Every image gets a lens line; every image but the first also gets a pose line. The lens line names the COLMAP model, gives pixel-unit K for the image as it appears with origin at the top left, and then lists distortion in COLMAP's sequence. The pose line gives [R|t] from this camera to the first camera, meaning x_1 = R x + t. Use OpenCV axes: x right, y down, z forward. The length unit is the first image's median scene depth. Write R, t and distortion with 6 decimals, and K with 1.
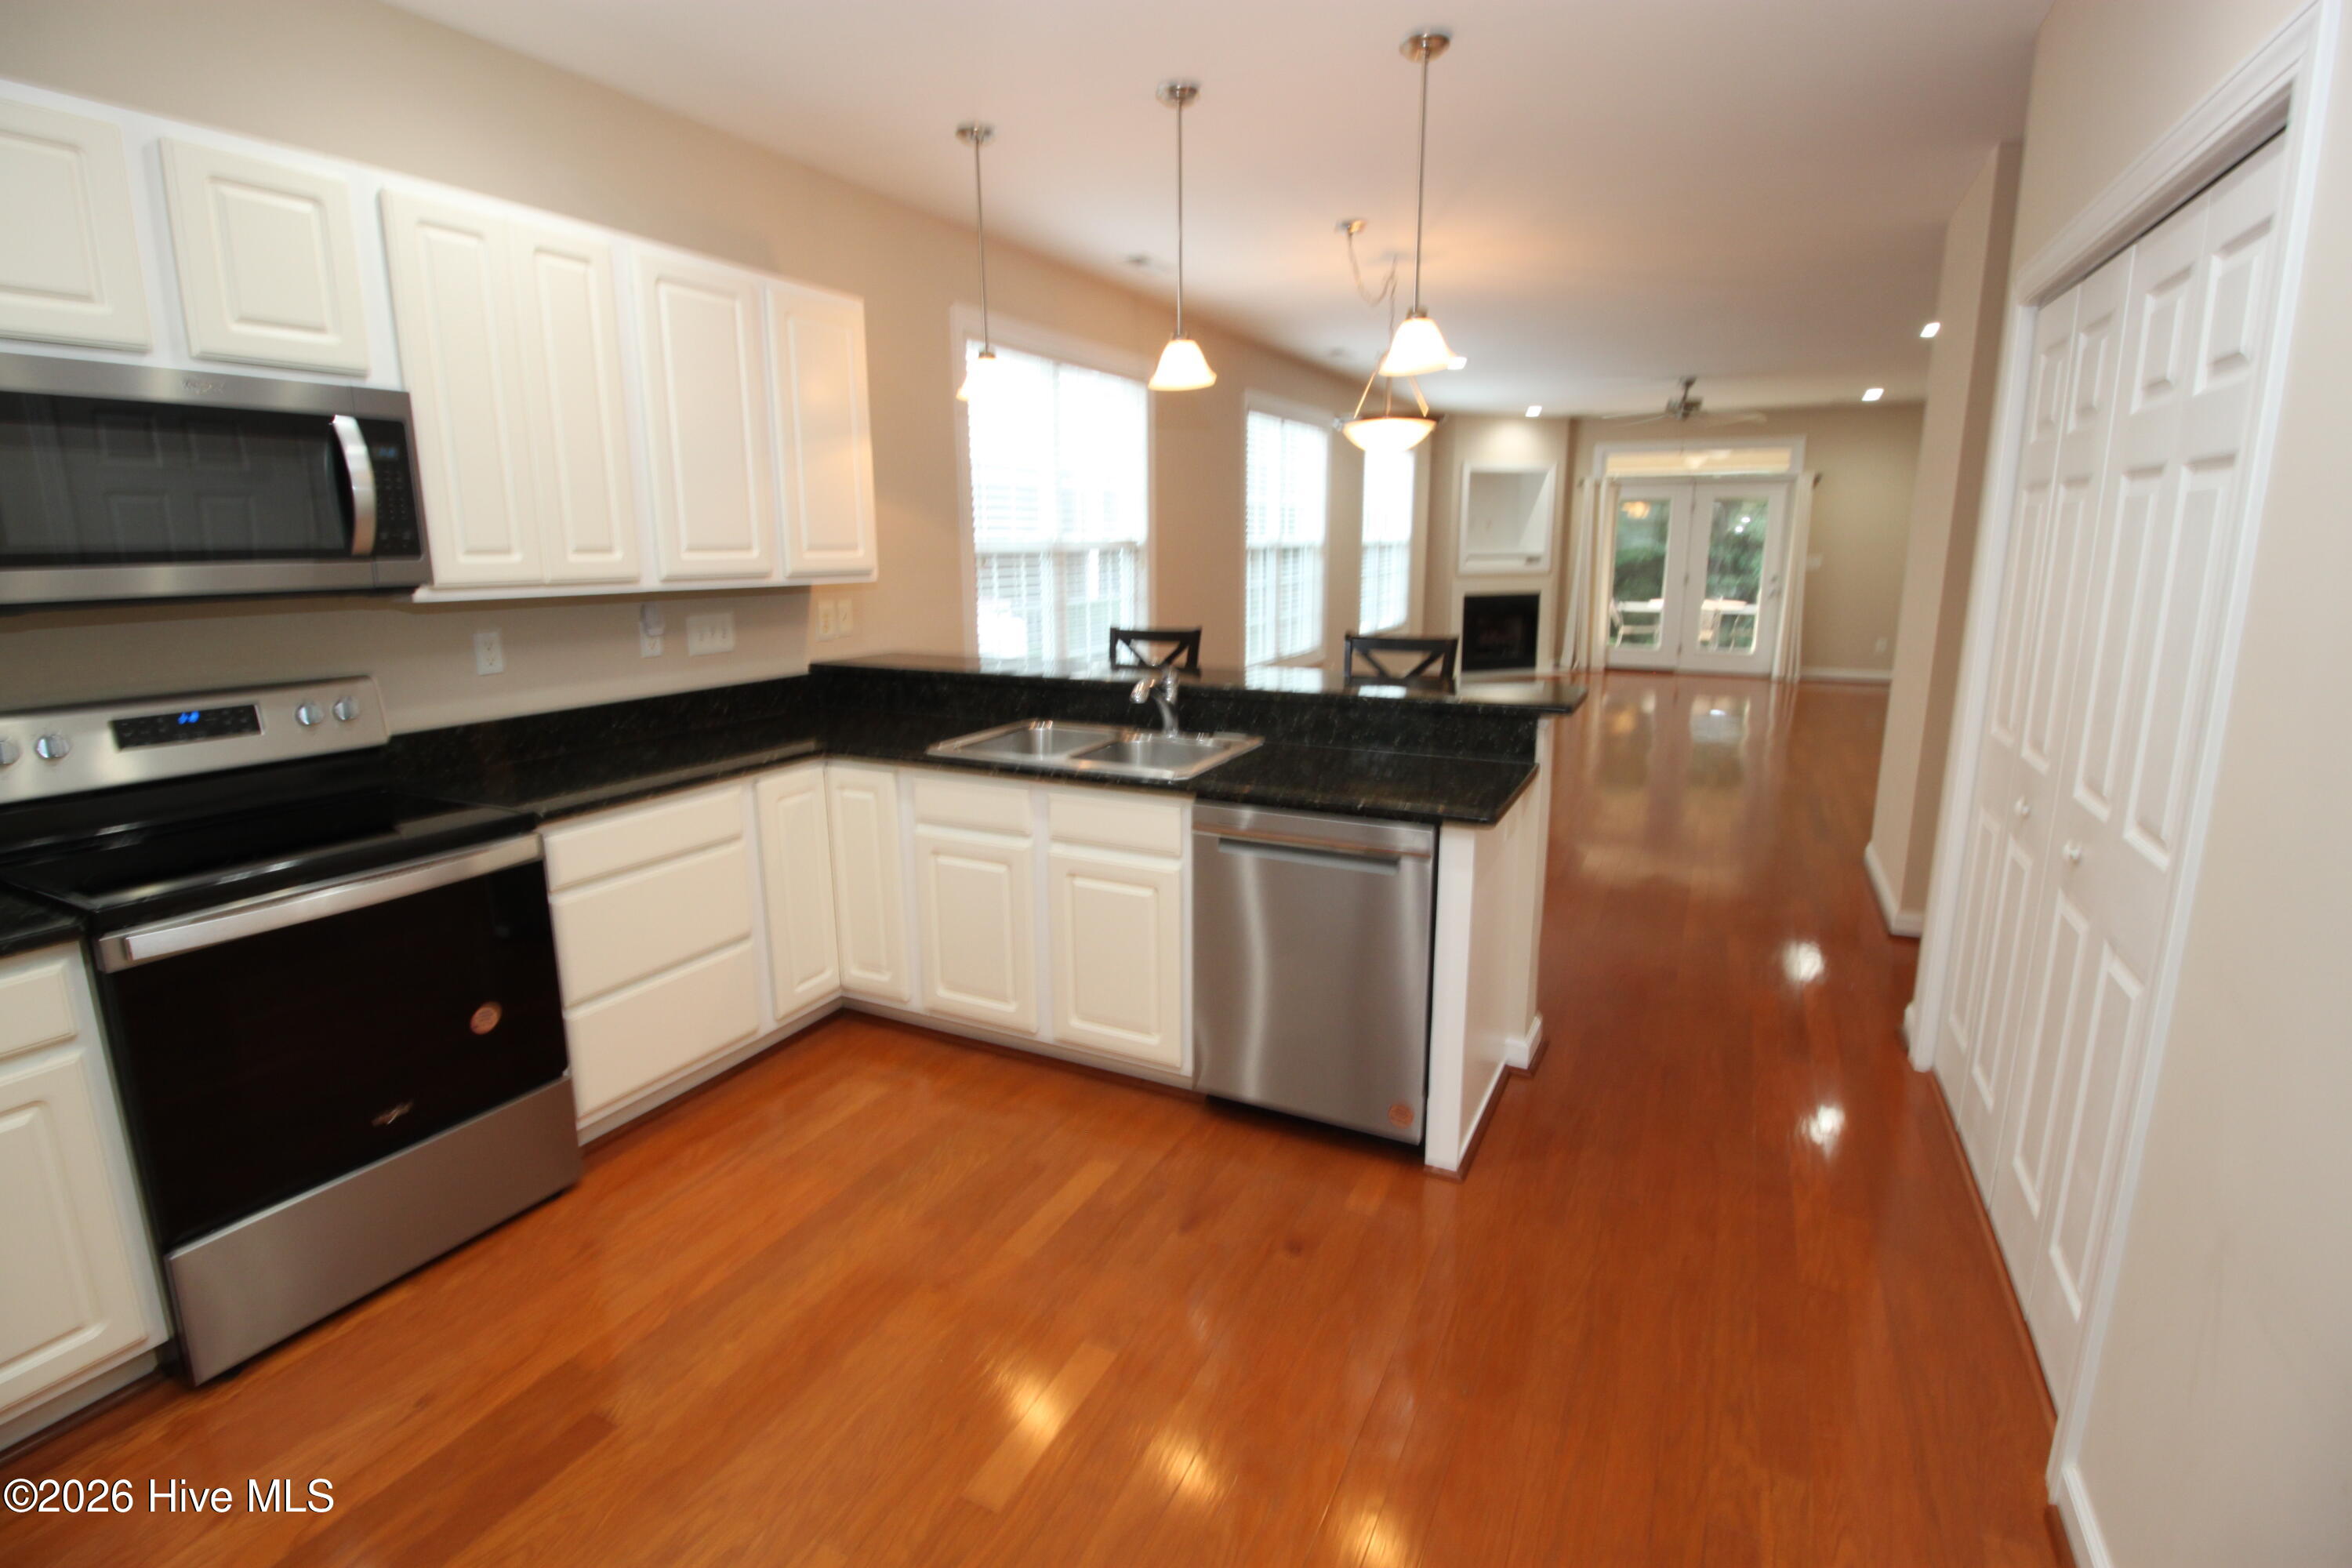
lens RADIAL K [[1092.8, 0, 1191.3], [0, 1092.8, 765.0], [0, 0, 1]] dist [0.000389, -0.009871]
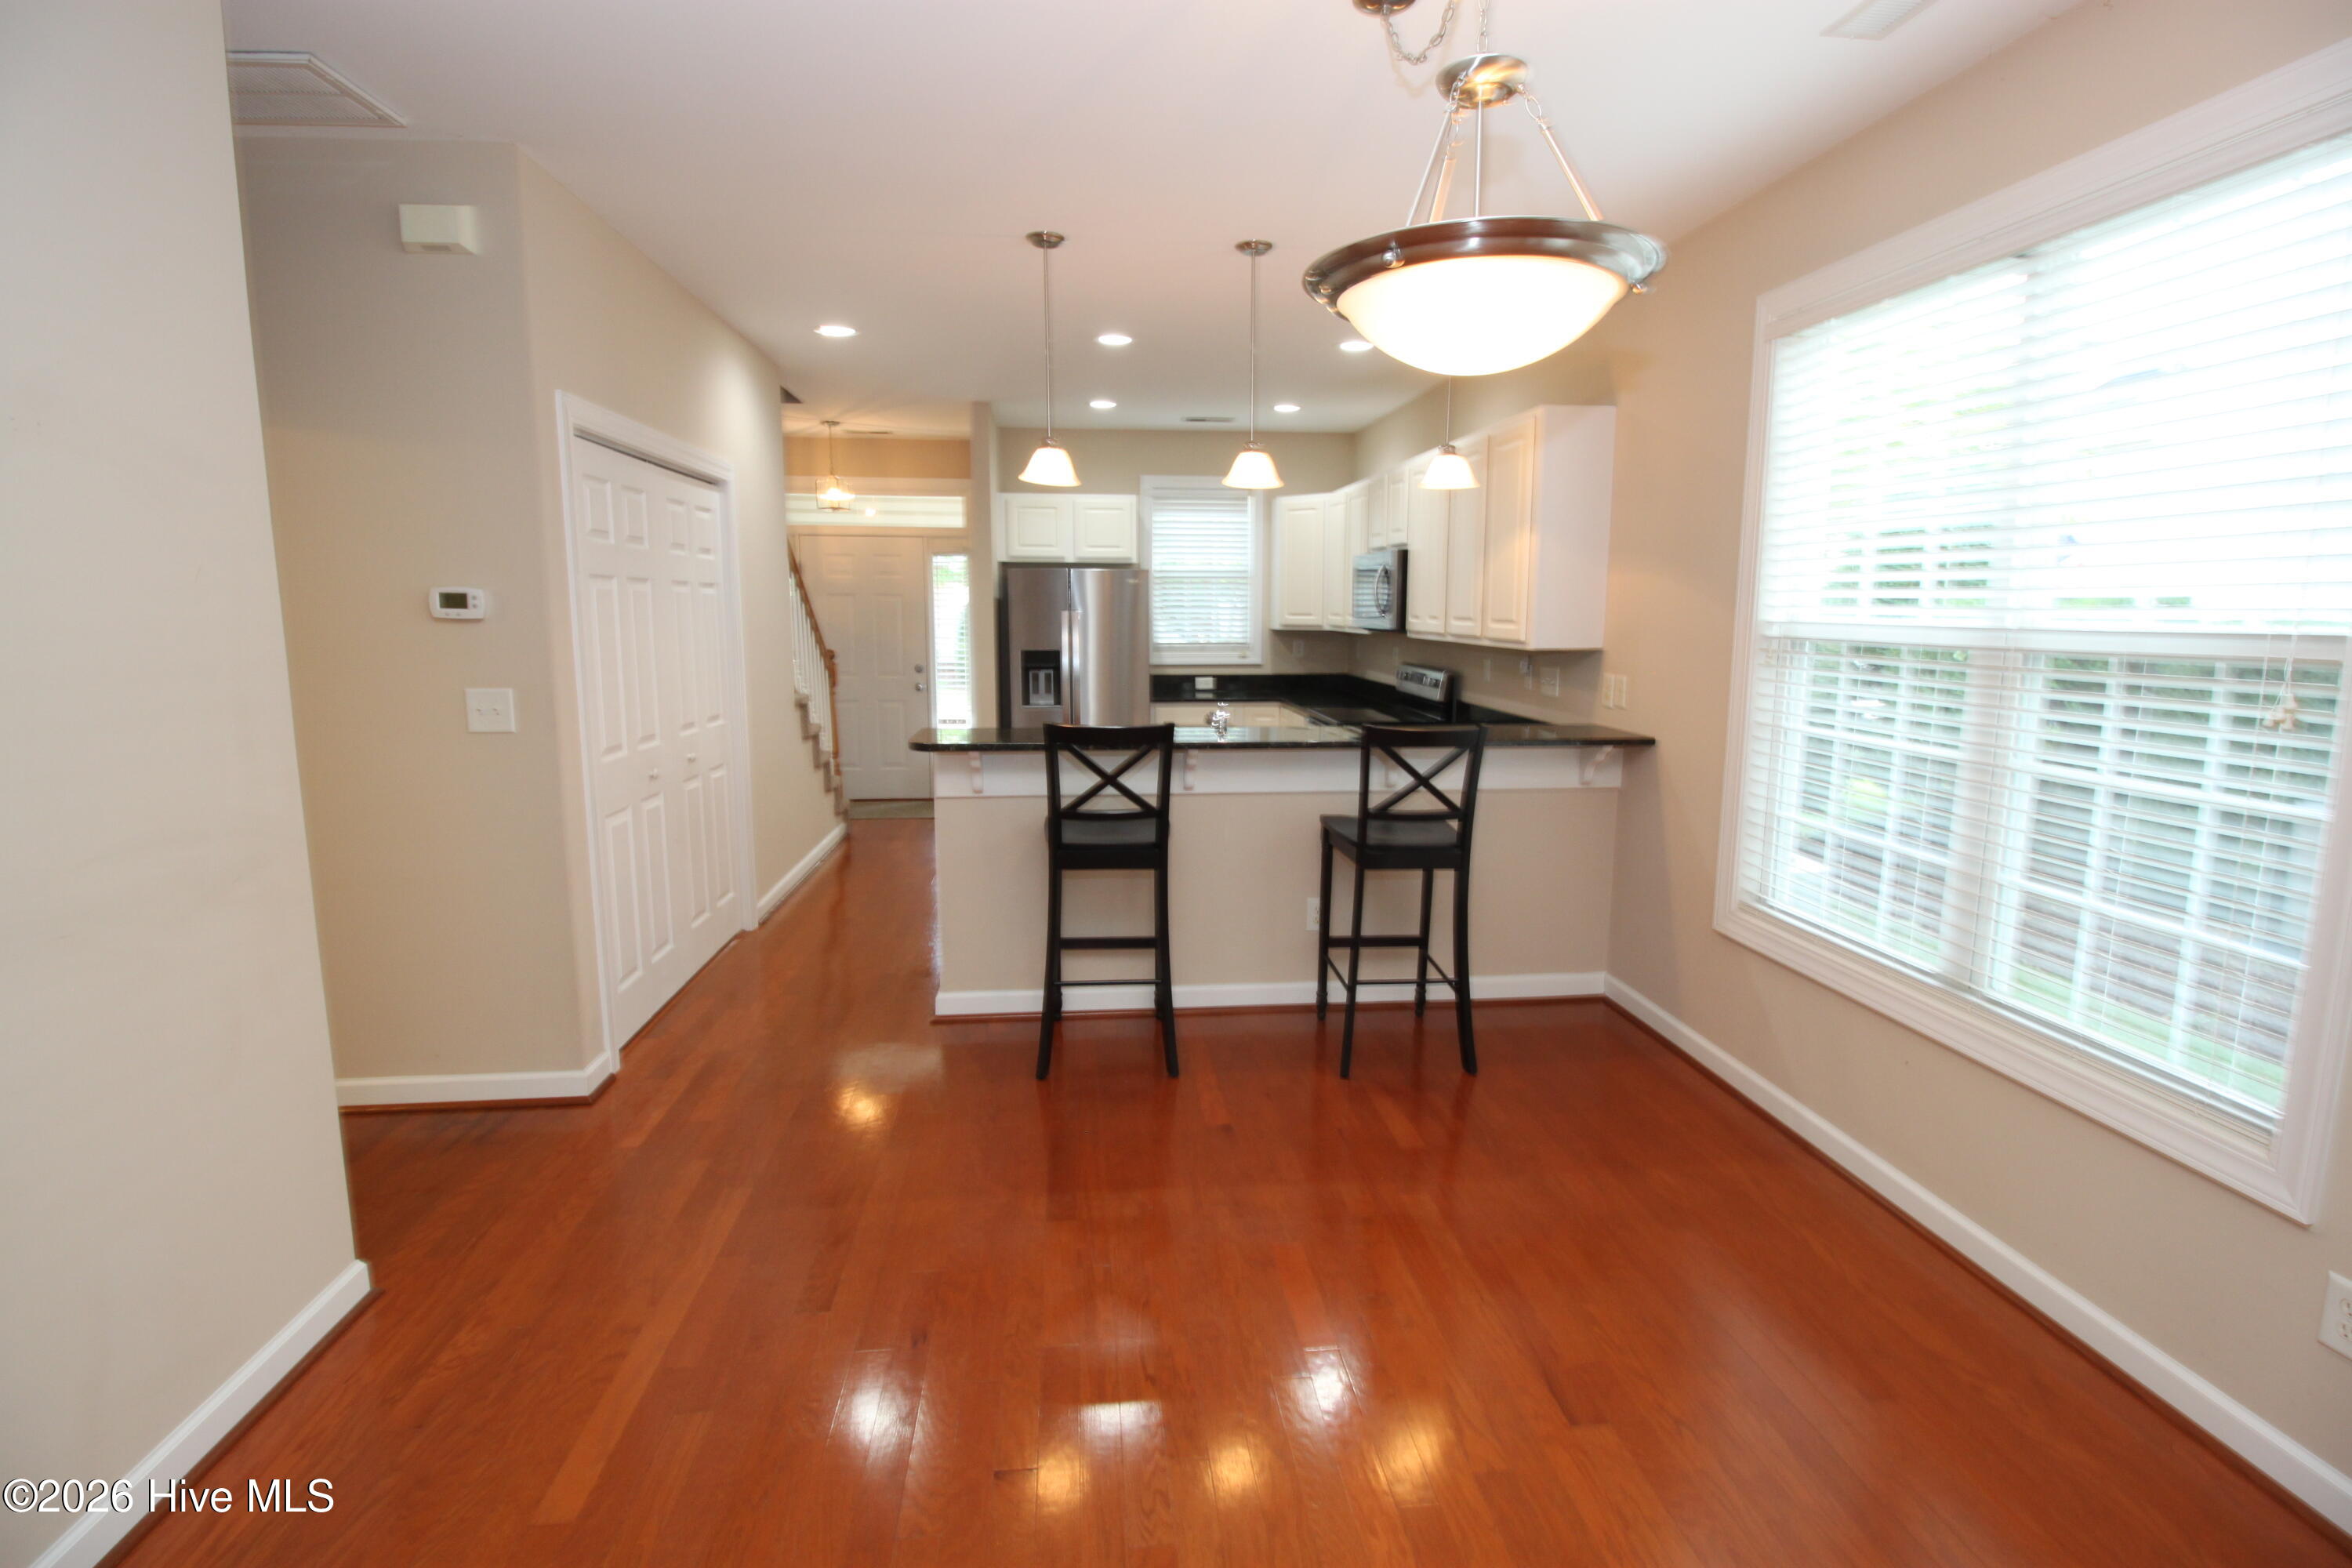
lens RADIAL K [[1092.8, 0, 1167.3], [0, 1092.8, 770.7], [0, 0, 1]] dist [0.000389, -0.009871]
pose [[-0.852951, 0.077837, -0.516155, 0.696375], [-0.108251, 0.940947, 0.320782, -0.423637], [0.510644, 0.329486, -0.794155, 1.977929]]
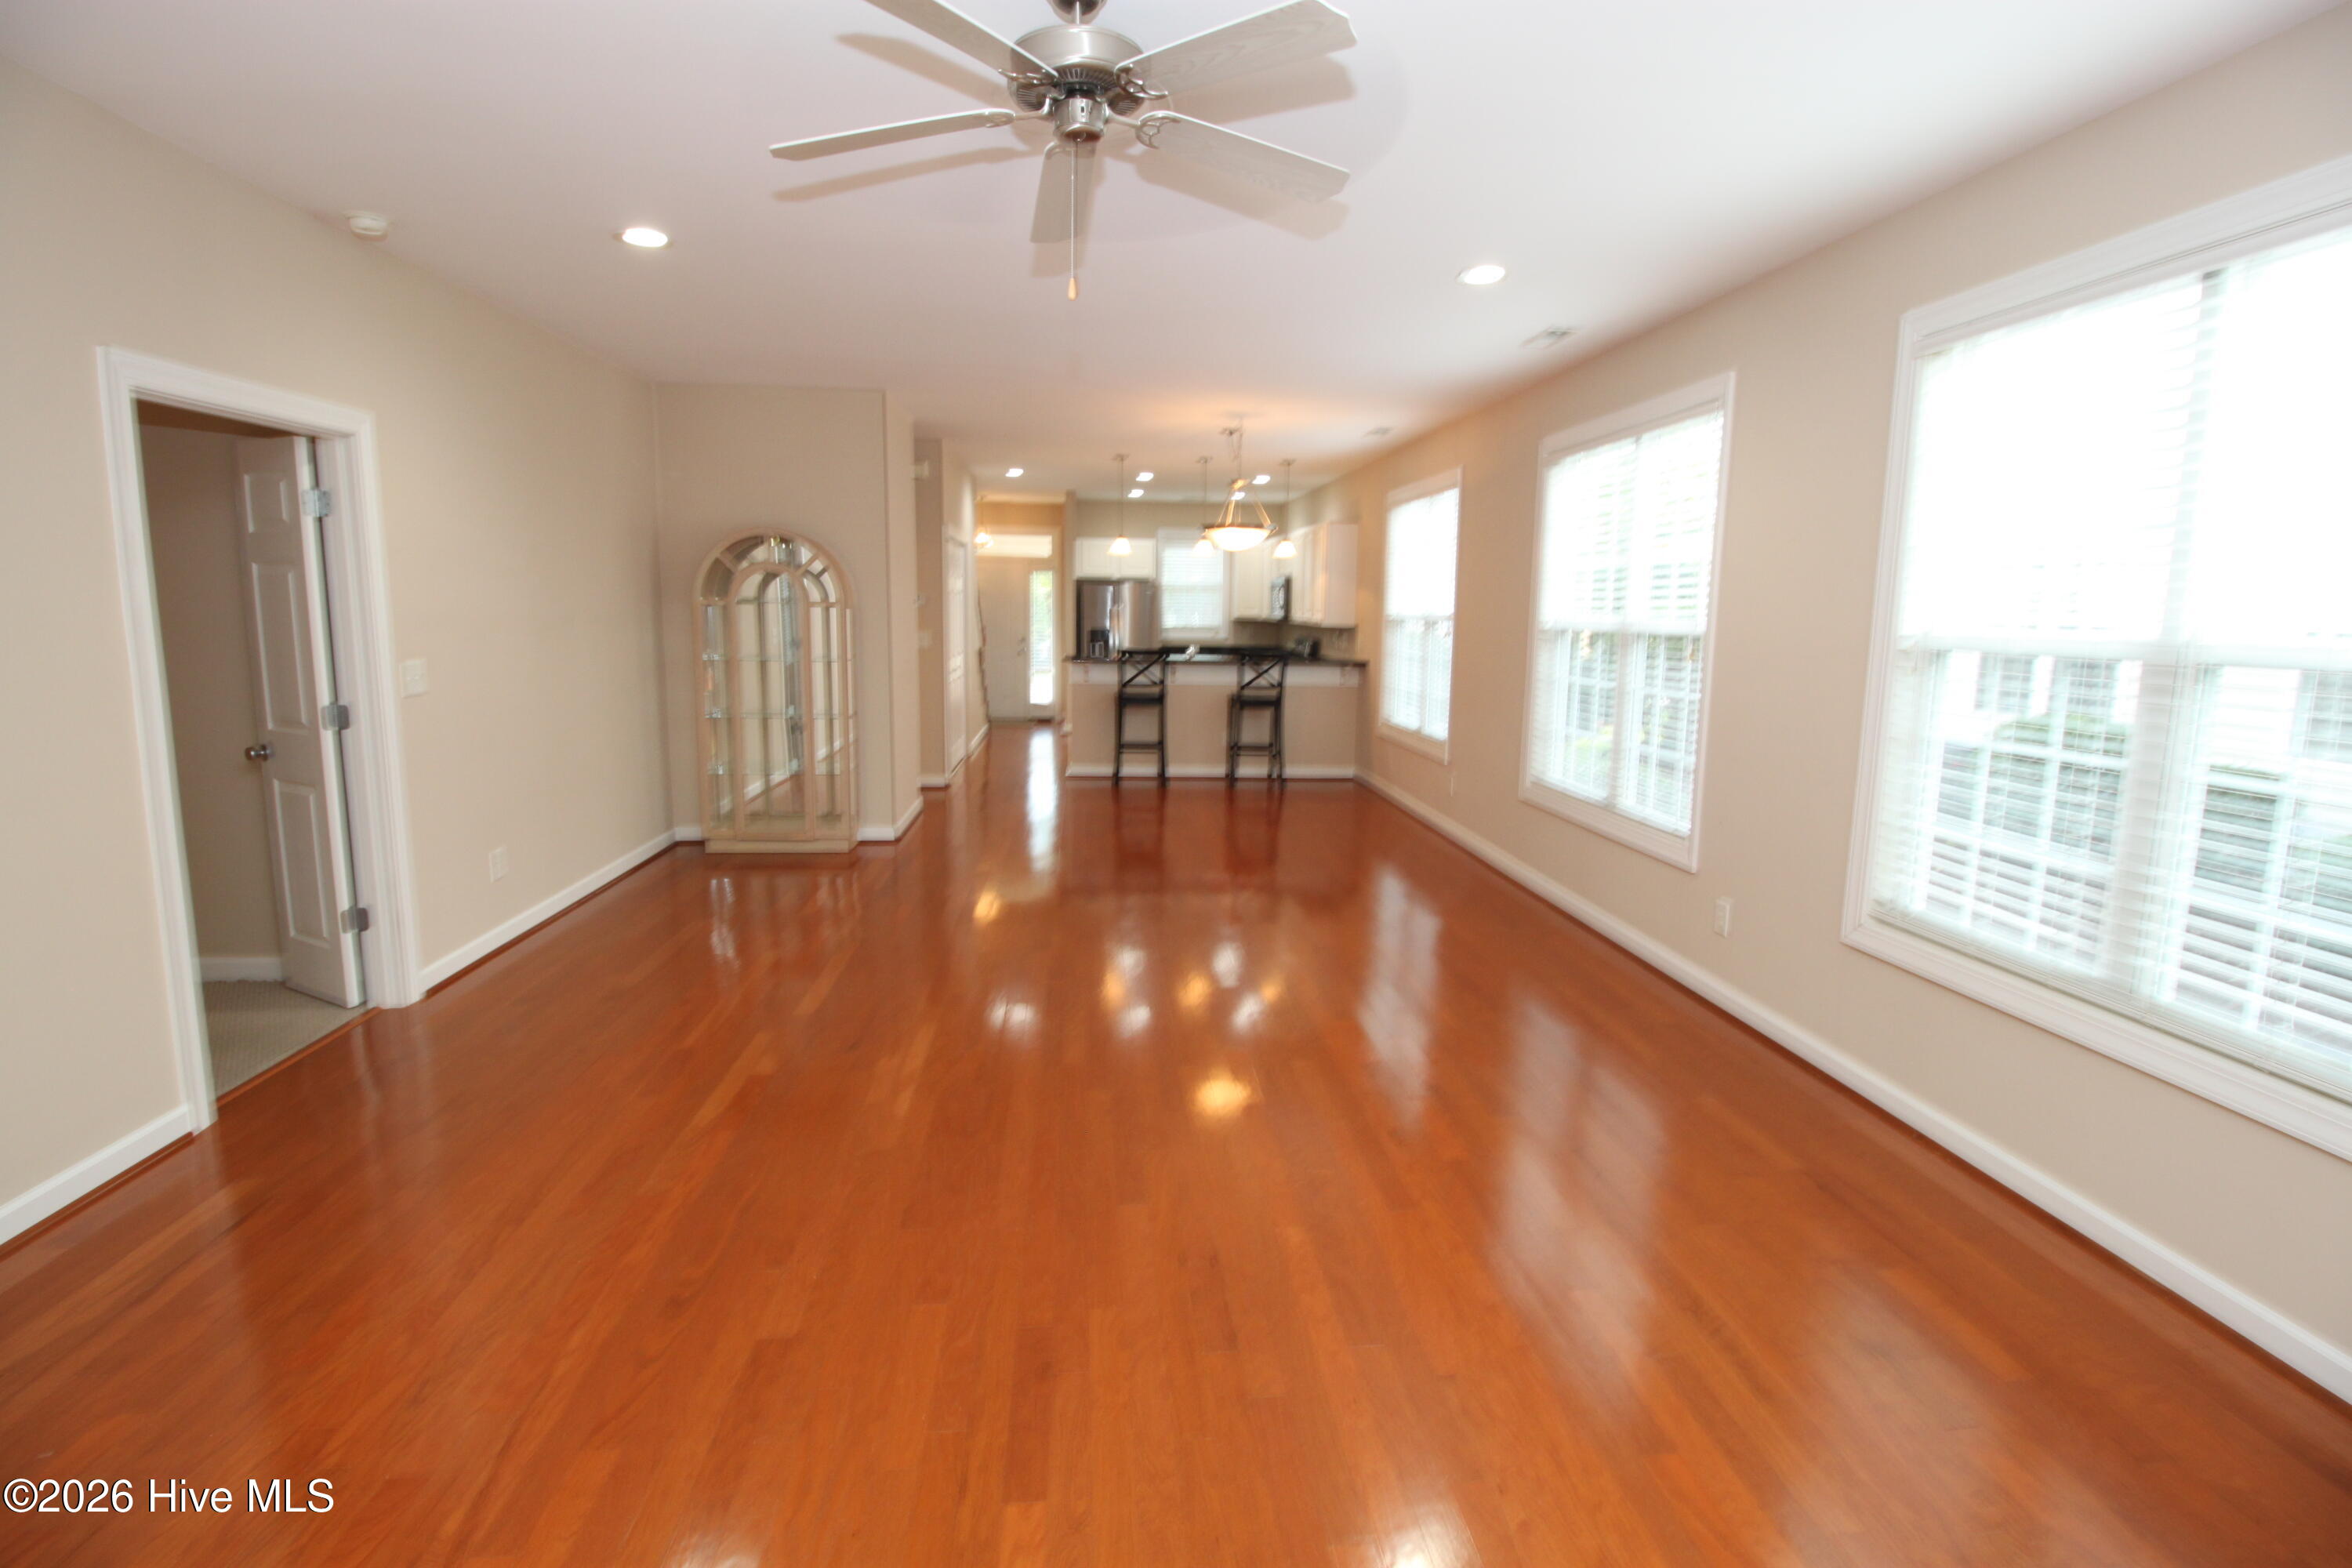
lens RADIAL K [[1092.8, 0, 1179.4], [0, 1092.8, 781.9], [0, 0, 1]] dist [0.000389, -0.009871]
pose [[-0.855375, 0.075766, -0.512438, 1.534202], [-0.115855, 0.936205, 0.331810, -0.727434], [0.504887, 0.343190, -0.792029, 3.410113]]
